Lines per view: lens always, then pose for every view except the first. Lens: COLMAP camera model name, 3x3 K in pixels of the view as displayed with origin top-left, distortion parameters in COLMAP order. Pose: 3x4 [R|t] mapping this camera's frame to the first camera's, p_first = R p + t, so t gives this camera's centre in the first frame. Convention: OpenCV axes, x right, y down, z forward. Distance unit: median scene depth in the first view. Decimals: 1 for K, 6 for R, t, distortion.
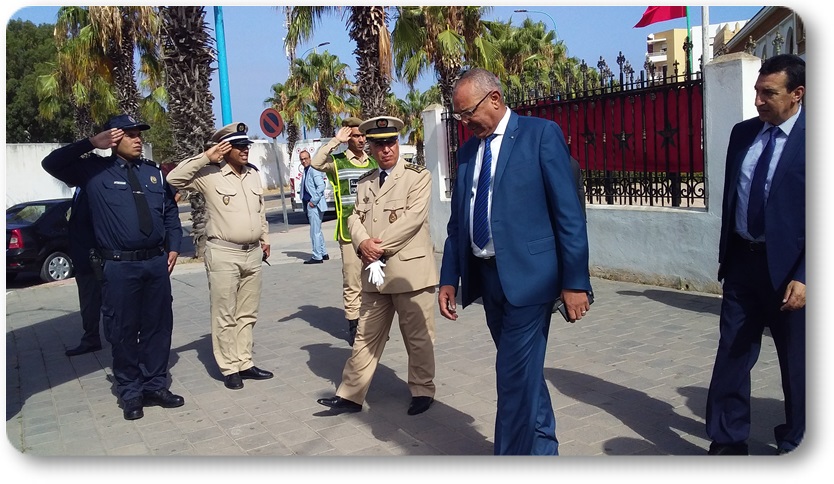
lens RADIAL K [[716.1, 0, 417.0], [0, 716.1, 232.9], [0, 0, 1]] dist [-0.006950, -0.005669]
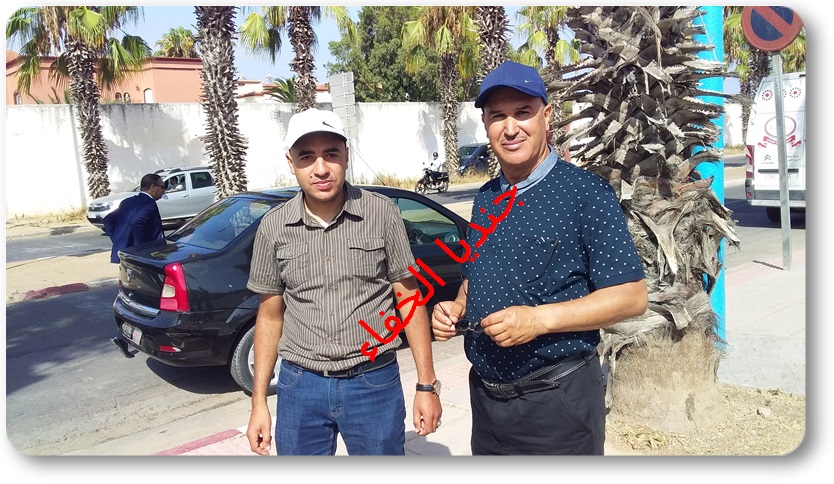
lens RADIAL K [[741.4, 0, 420.0], [0, 741.4, 238.2], [0, 0, 1]] dist [0.101823, -0.188226]
pose [[0.879881, 0.071665, -0.469759, -0.105252], [-0.048223, 0.996925, 0.061765, -0.023718], [0.472741, -0.031693, 0.880631, 0.309275]]
